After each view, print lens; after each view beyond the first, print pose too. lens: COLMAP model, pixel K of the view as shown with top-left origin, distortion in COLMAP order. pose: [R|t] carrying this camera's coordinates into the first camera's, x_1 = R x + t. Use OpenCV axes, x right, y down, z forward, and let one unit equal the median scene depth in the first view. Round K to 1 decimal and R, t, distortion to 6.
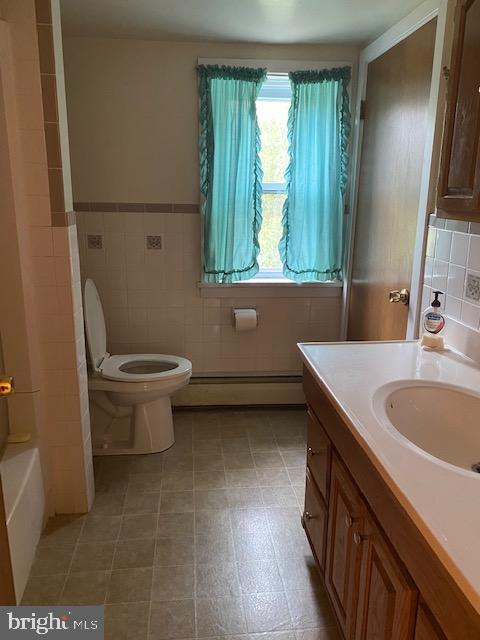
lens RADIAL K [[487.3, 0, 239.8], [0, 487.3, 320.3], [0, 0, 1]] dist [0.024183, -0.039556]
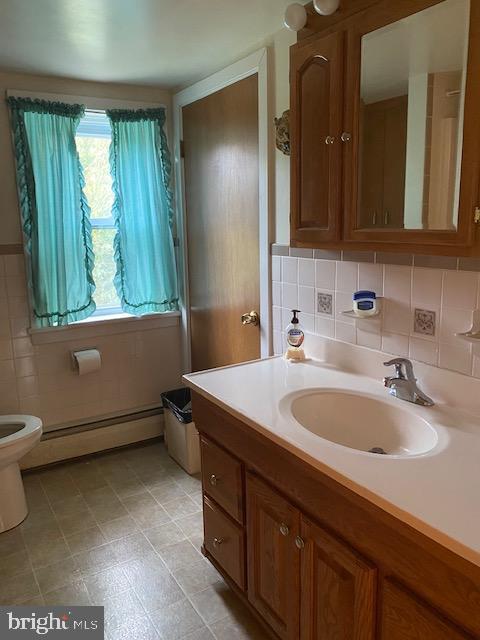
lens RADIAL K [[487.3, 0, 243.6], [0, 487.3, 319.5], [0, 0, 1]] dist [0.024183, -0.039556]
pose [[0.898999, -0.118234, 0.421689, -0.120684], [0.142508, 0.989442, -0.026390, -0.015552], [-0.414116, 0.083819, 0.906357, 0.010395]]
